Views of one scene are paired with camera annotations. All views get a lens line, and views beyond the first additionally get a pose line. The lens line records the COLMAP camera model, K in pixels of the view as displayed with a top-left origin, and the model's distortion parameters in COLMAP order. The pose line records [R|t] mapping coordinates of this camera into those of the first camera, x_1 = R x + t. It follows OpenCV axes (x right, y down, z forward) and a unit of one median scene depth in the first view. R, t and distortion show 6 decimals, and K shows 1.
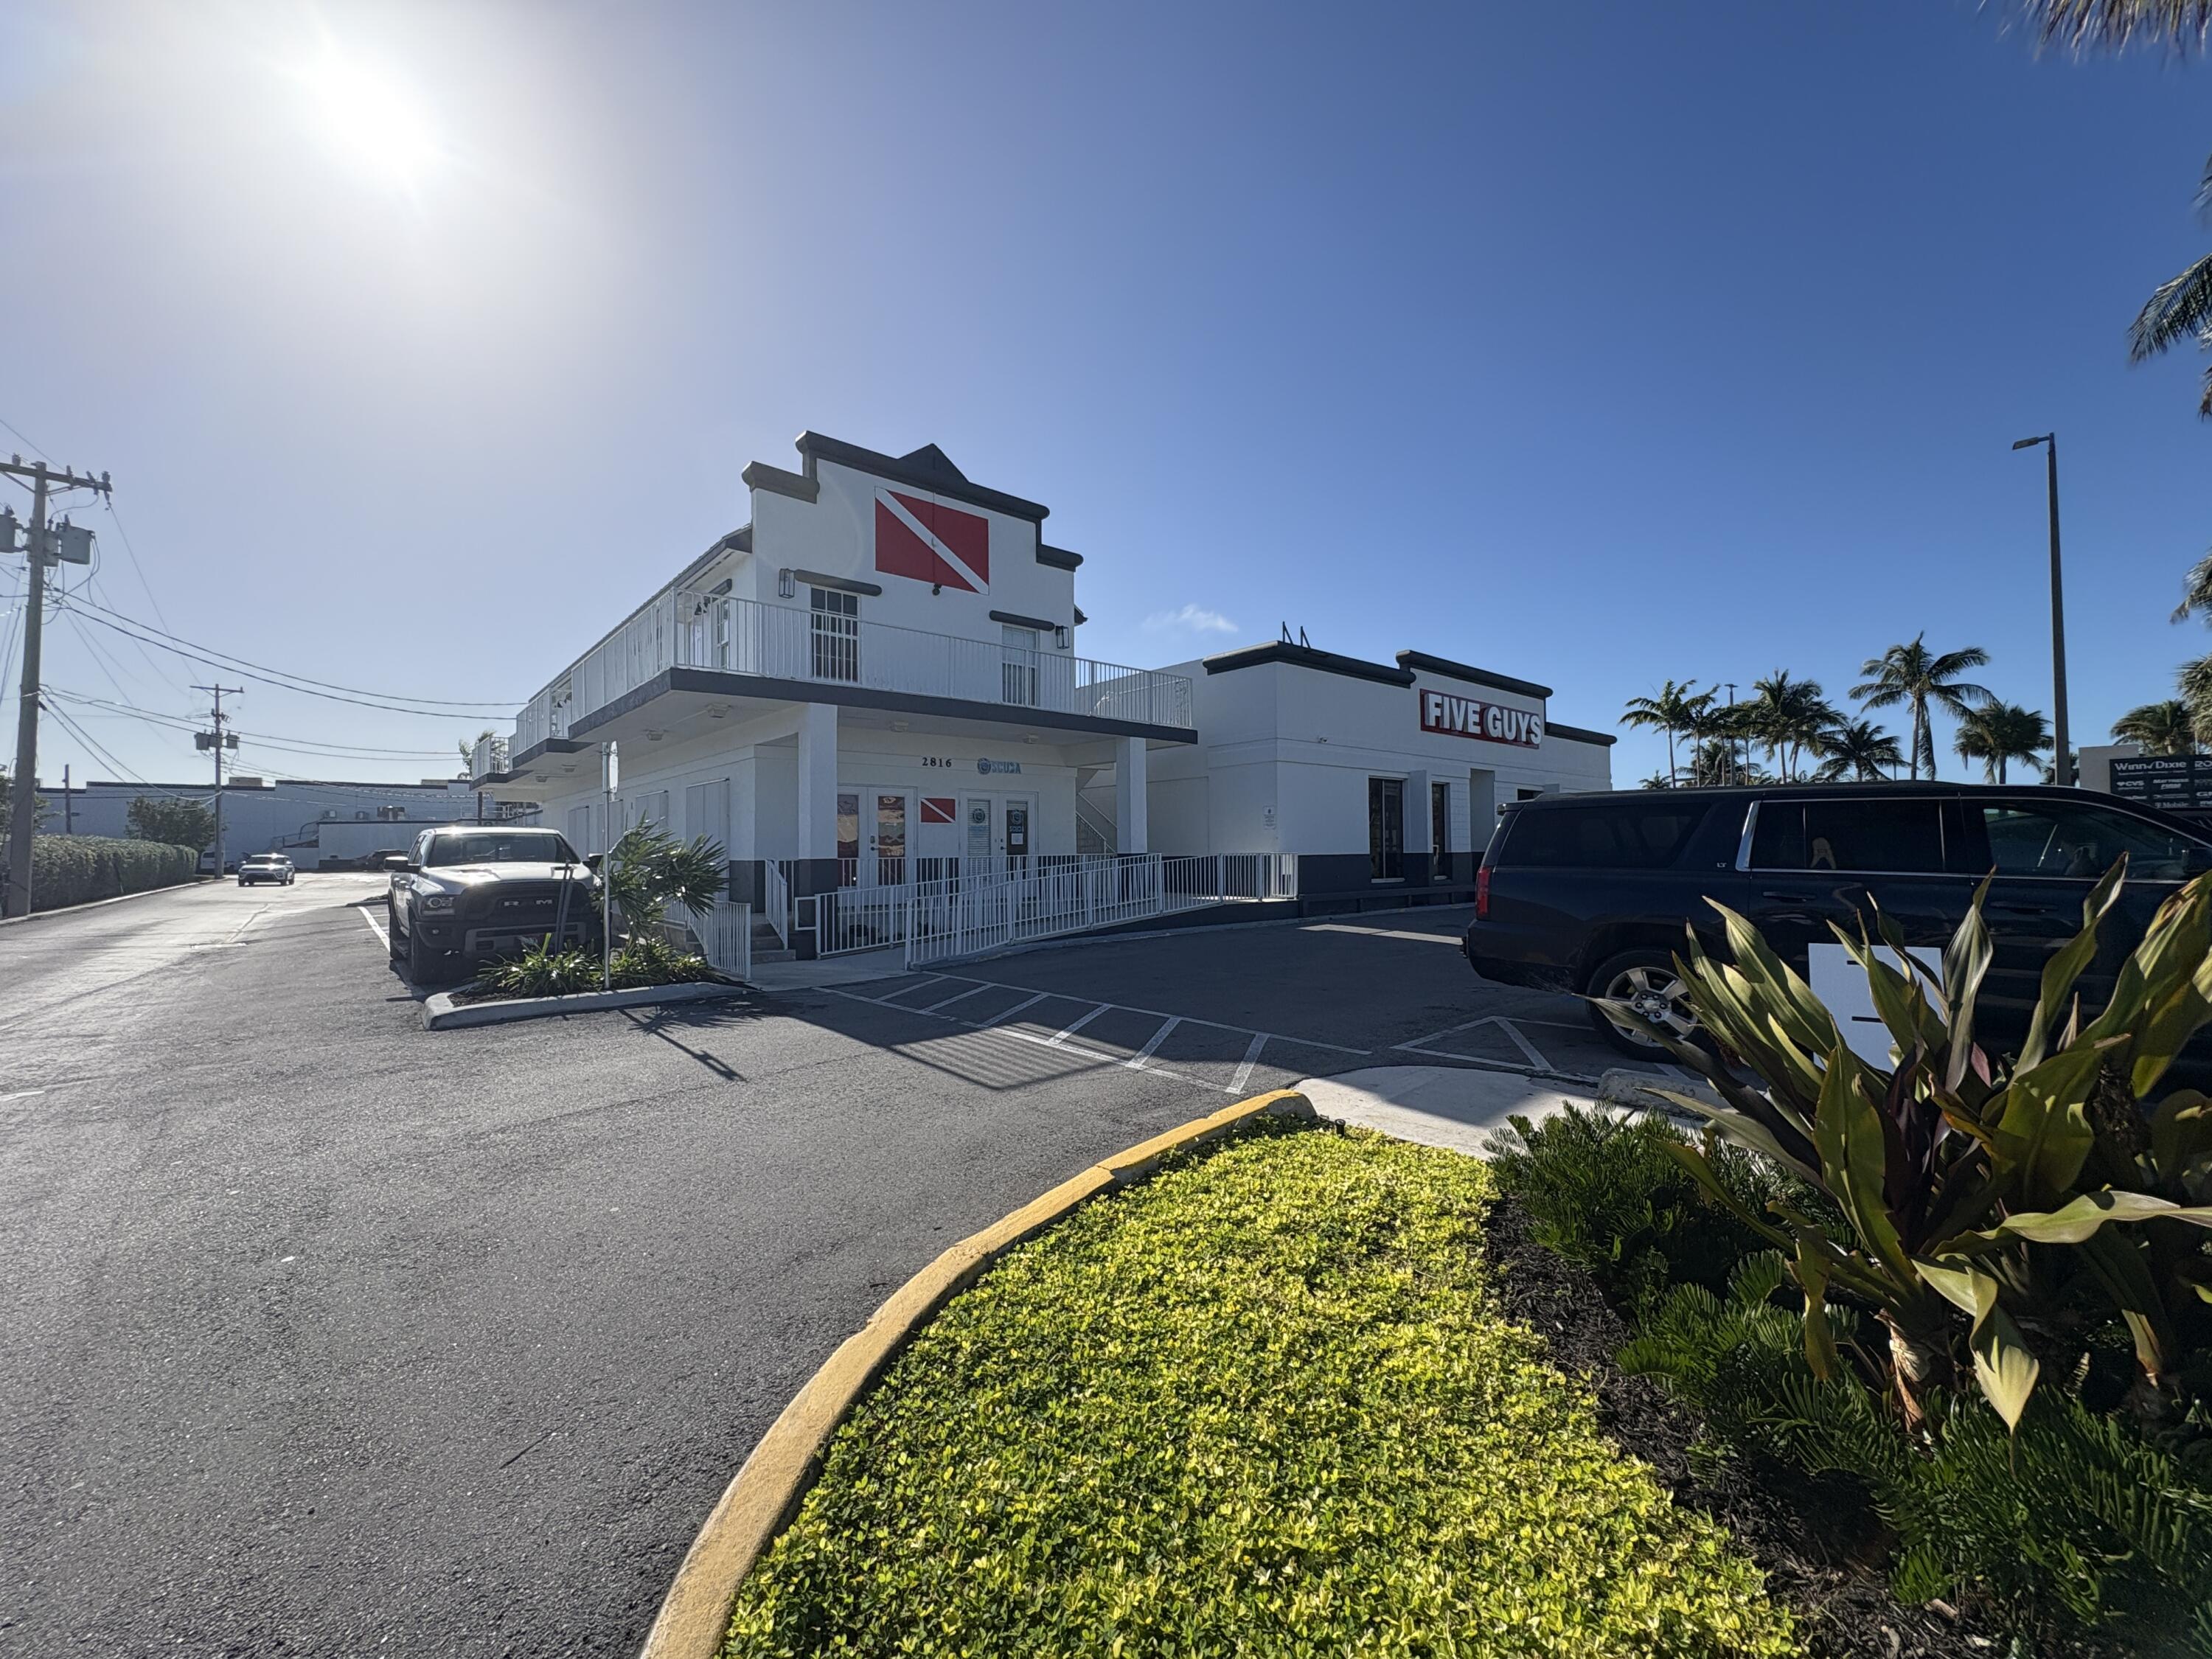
lens RADIAL K [[879.0, 0, 1109.8], [0, 879.0, 837.4], [0, 0, 1]] dist [0.000701, -0.000090]
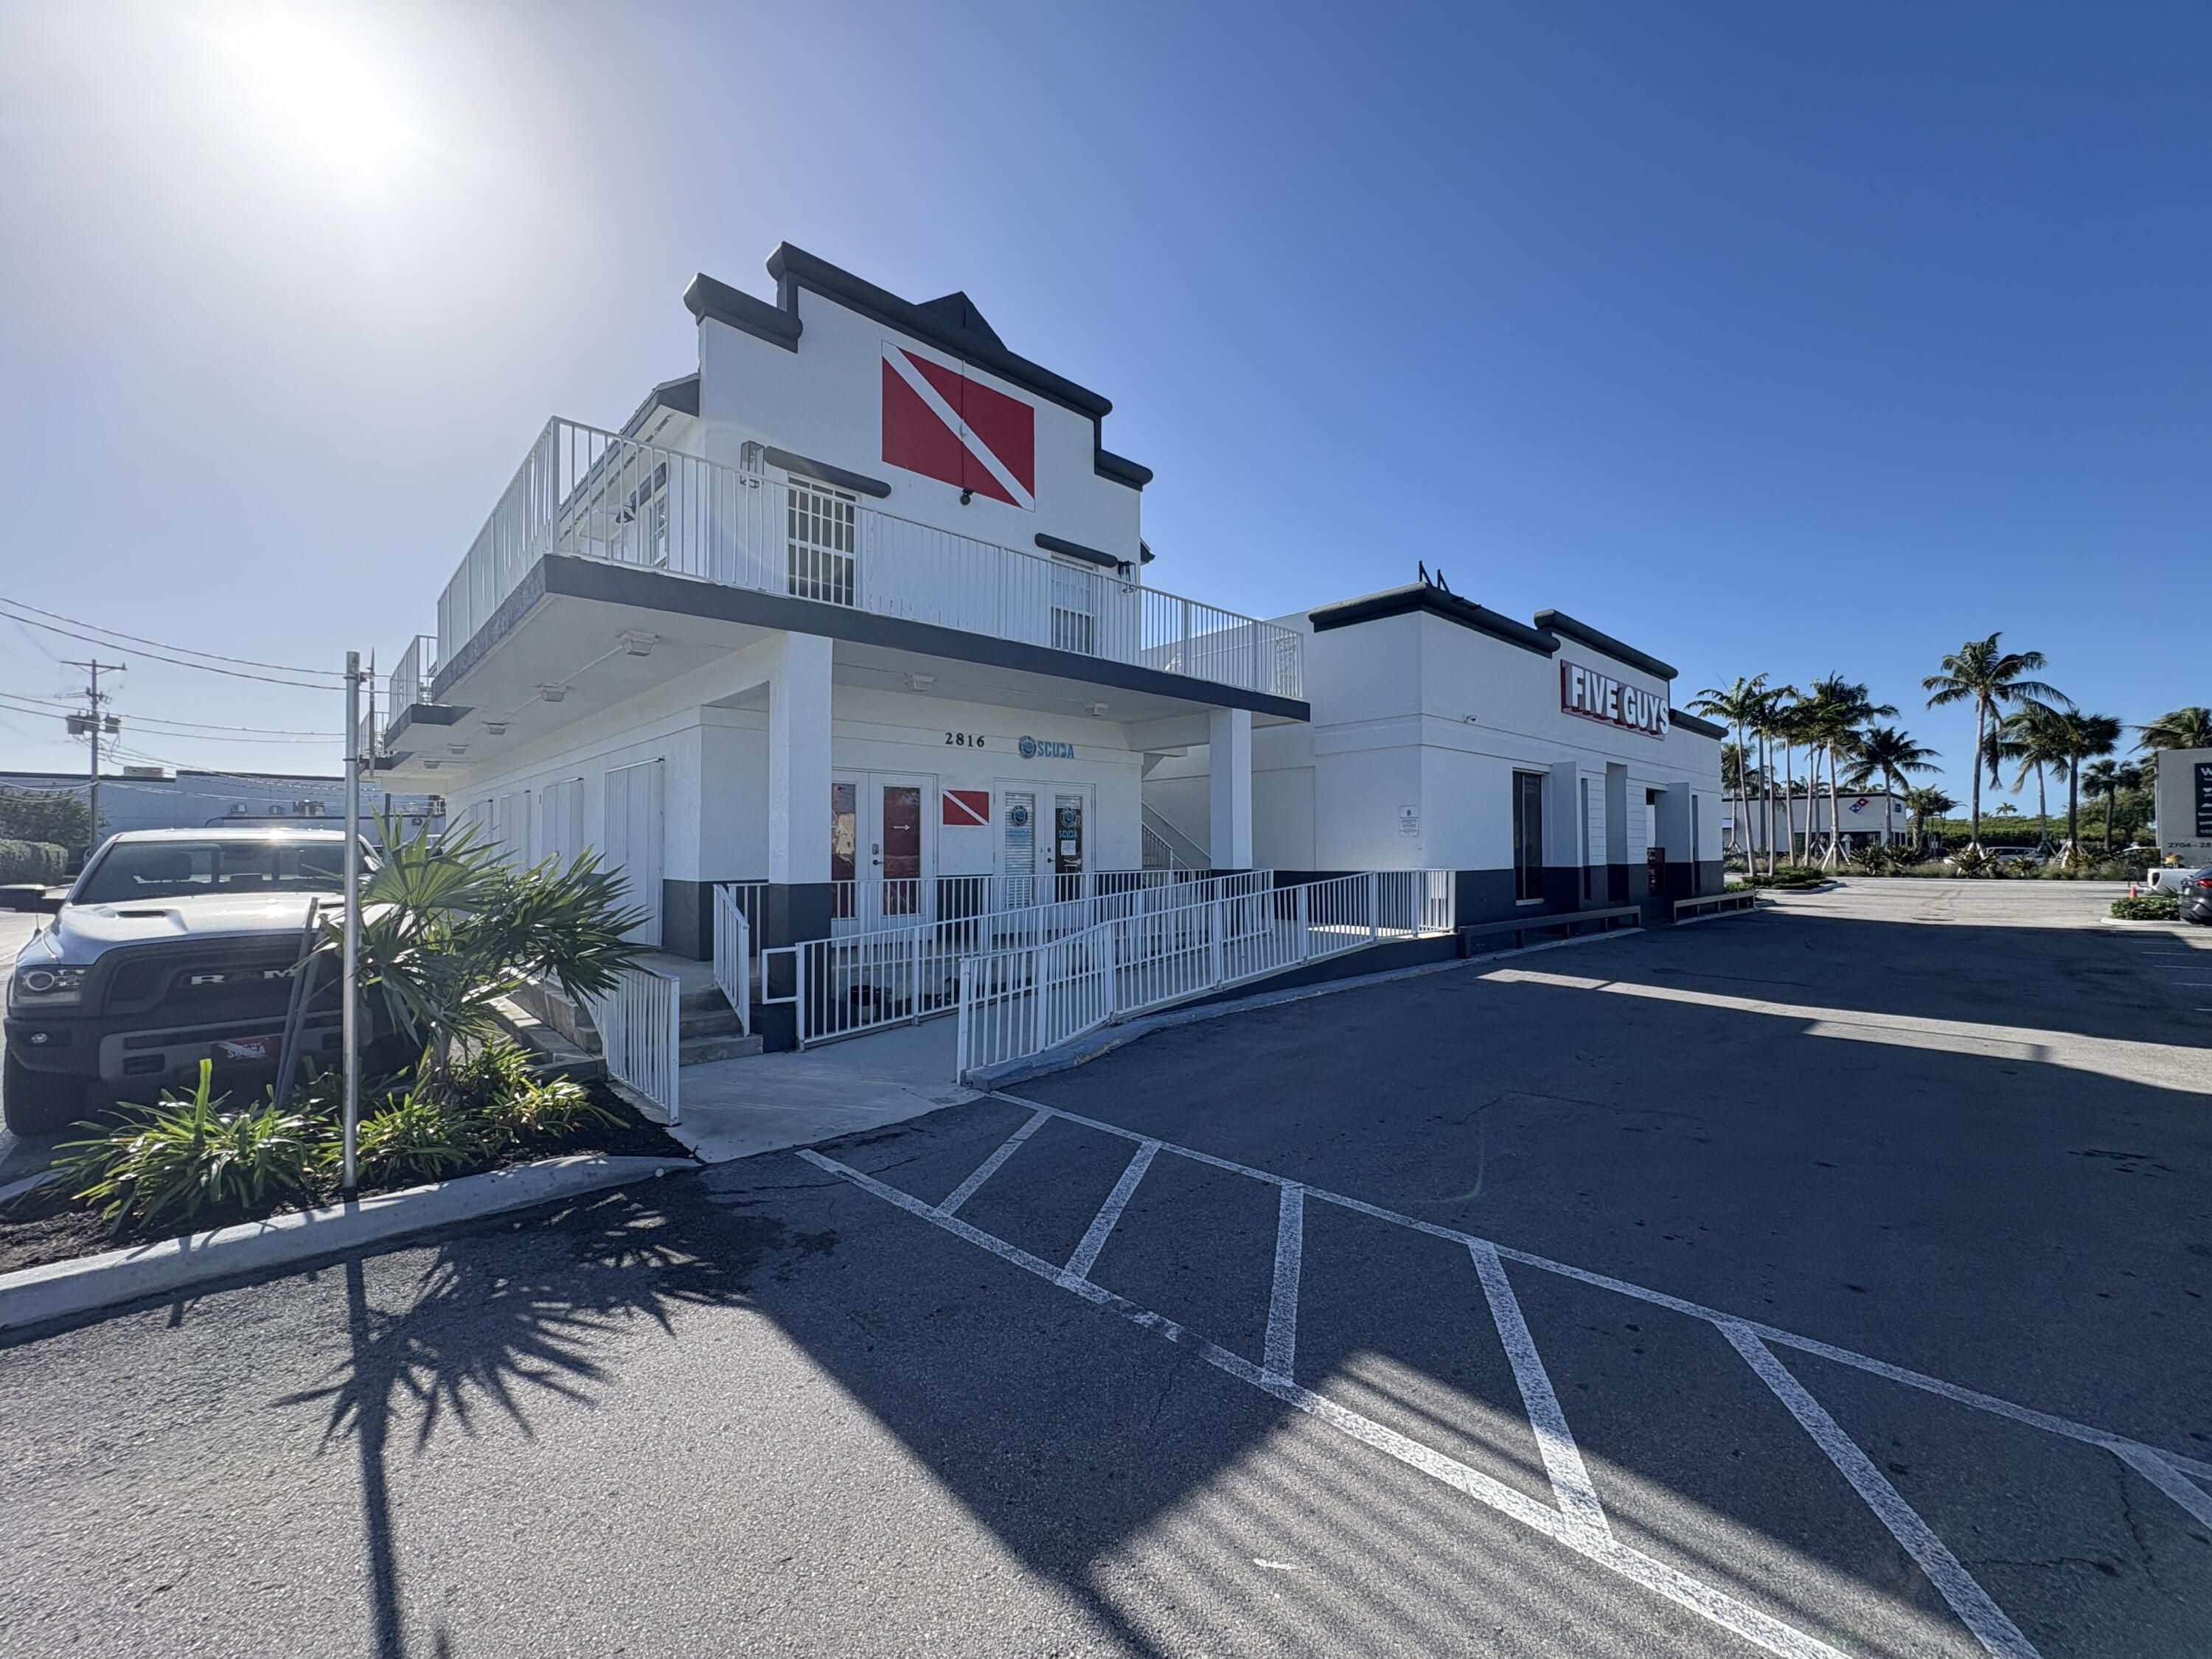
lens RADIAL K [[879.0, 0, 1109.6], [0, 879.0, 837.1], [0, 0, 1]] dist [0.000701, -0.000090]
pose [[0.999357, 0.006209, 0.035316, -0.099371], [-0.006168, 0.999980, -0.001291, -0.006498], [-0.035324, 0.001072, 0.999375, 0.272784]]
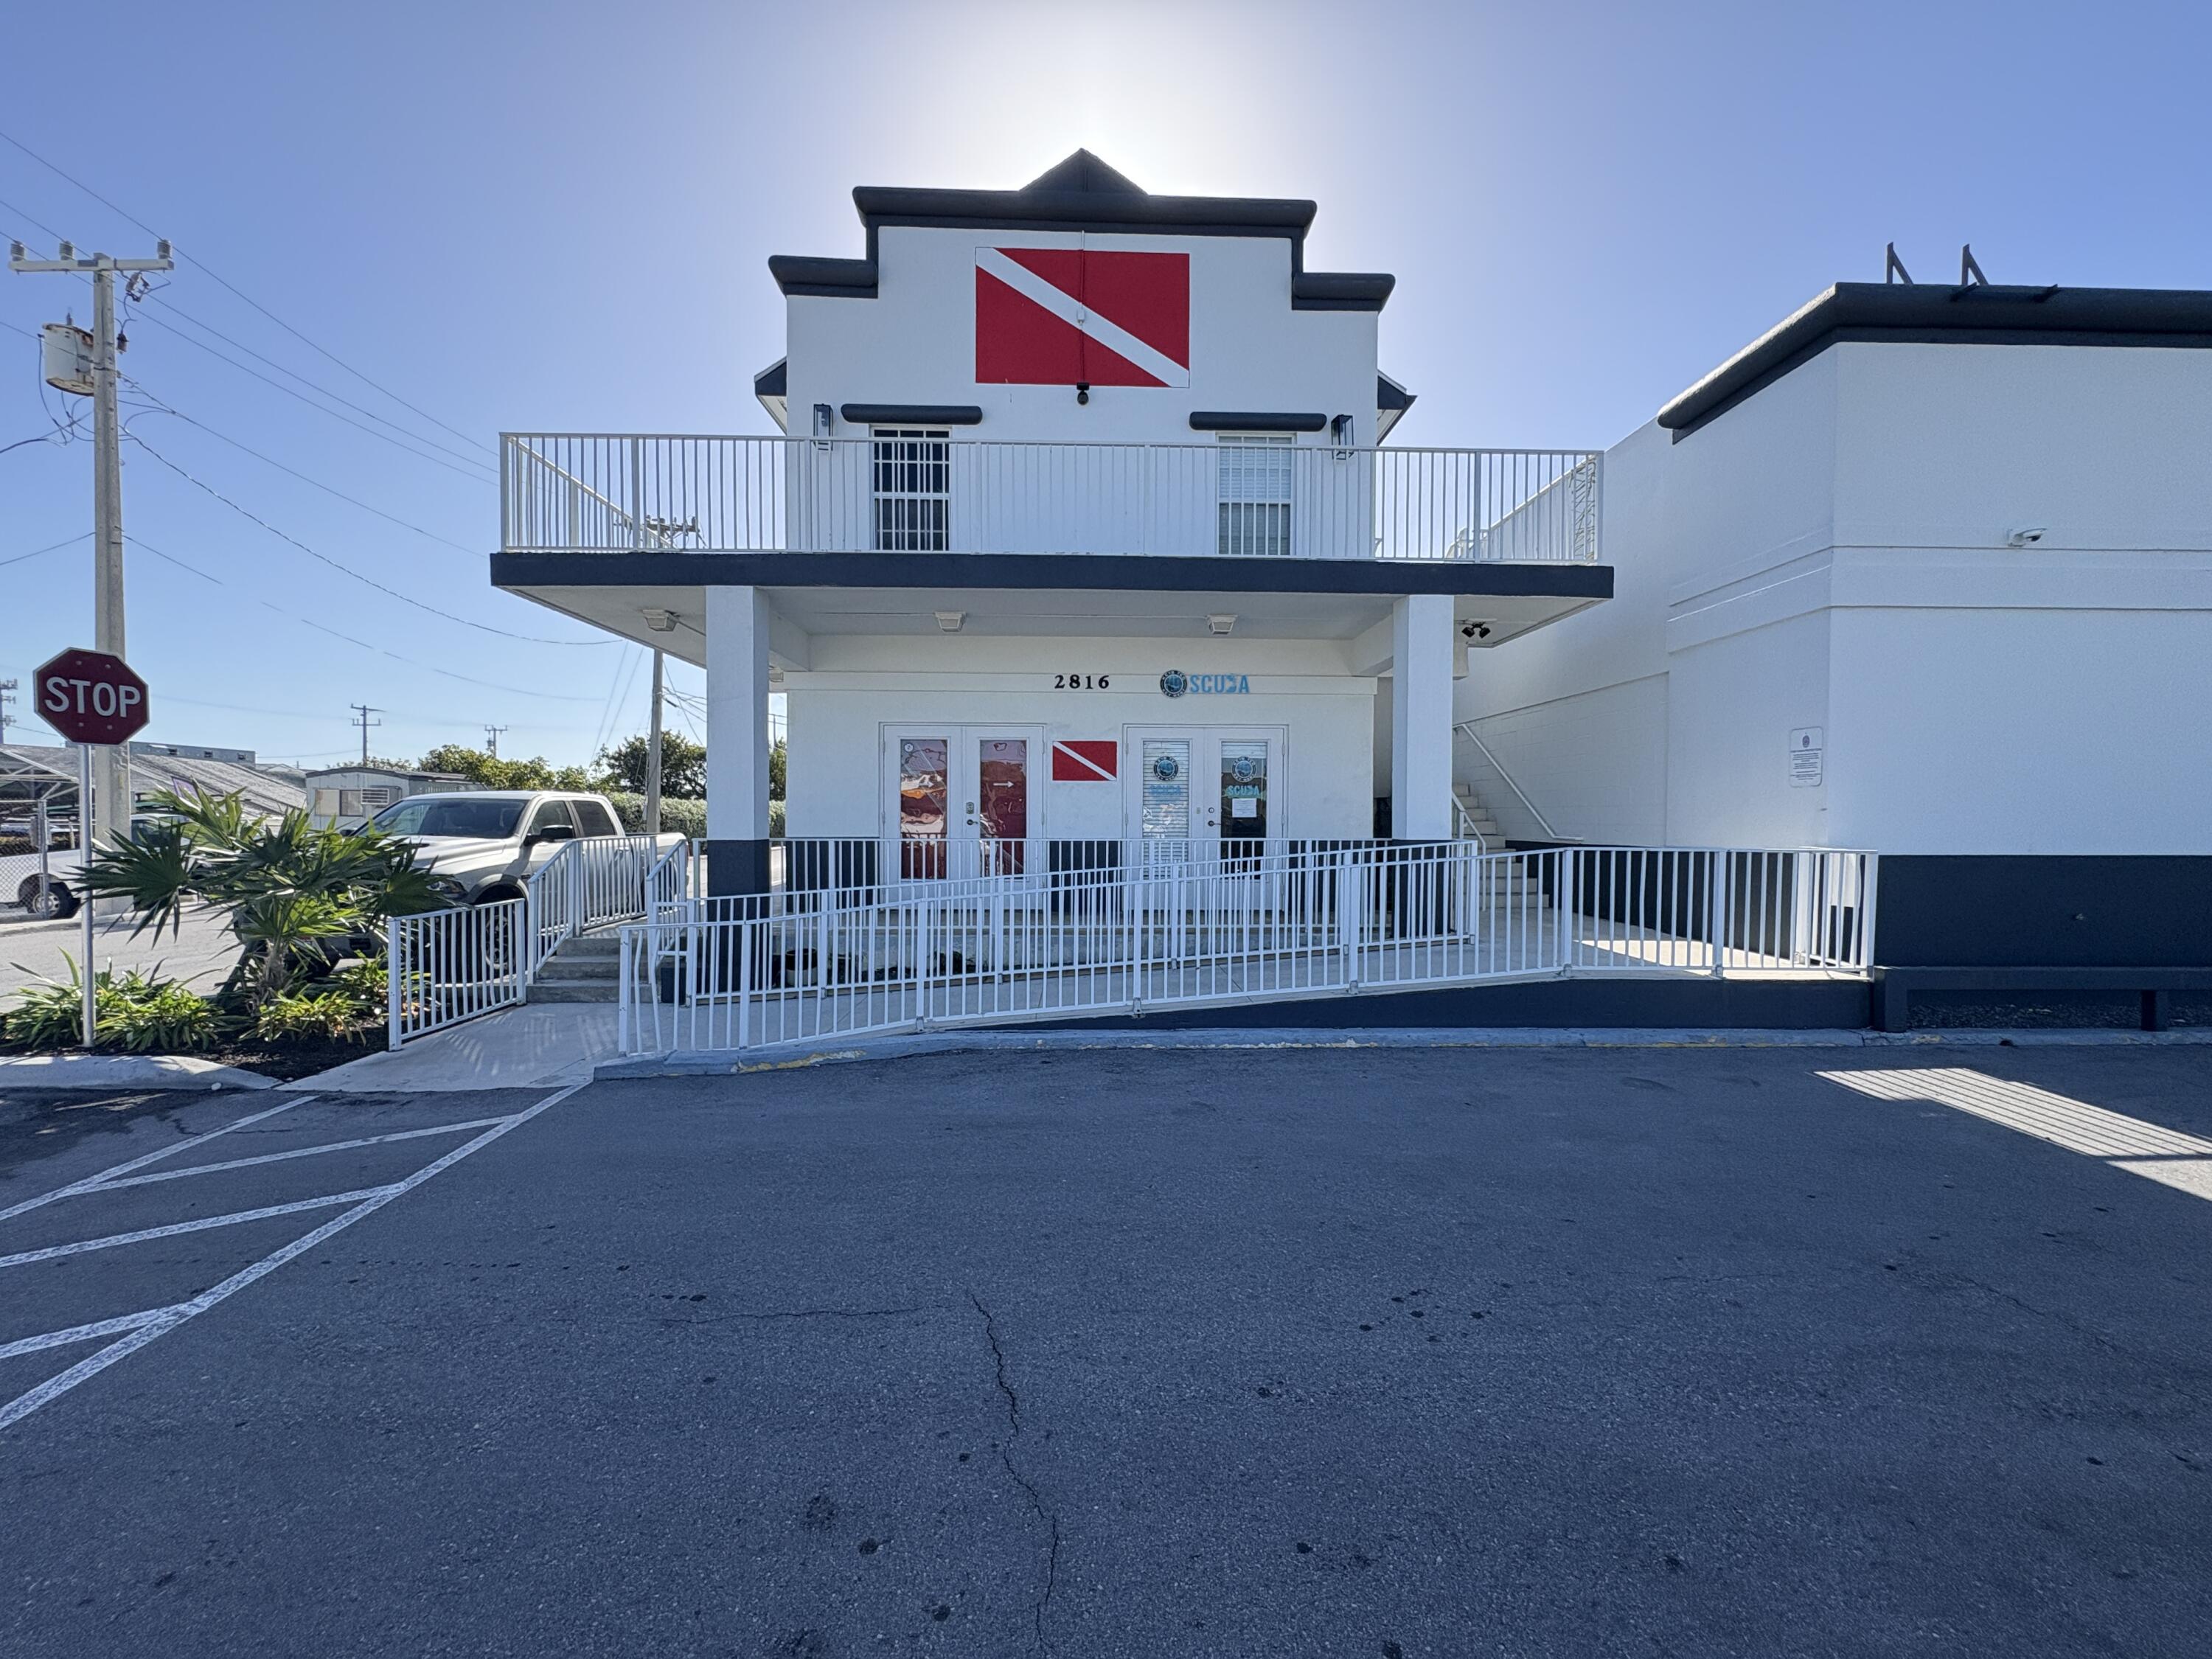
lens RADIAL K [[879.0, 0, 1107.5], [0, 879.0, 837.4], [0, 0, 1]] dist [0.000701, -0.000090]
pose [[0.770648, 0.026789, -0.636698, 0.198516], [-0.001590, 0.999194, 0.040117, -0.001696], [0.637259, -0.029904, 0.770069, 0.510080]]
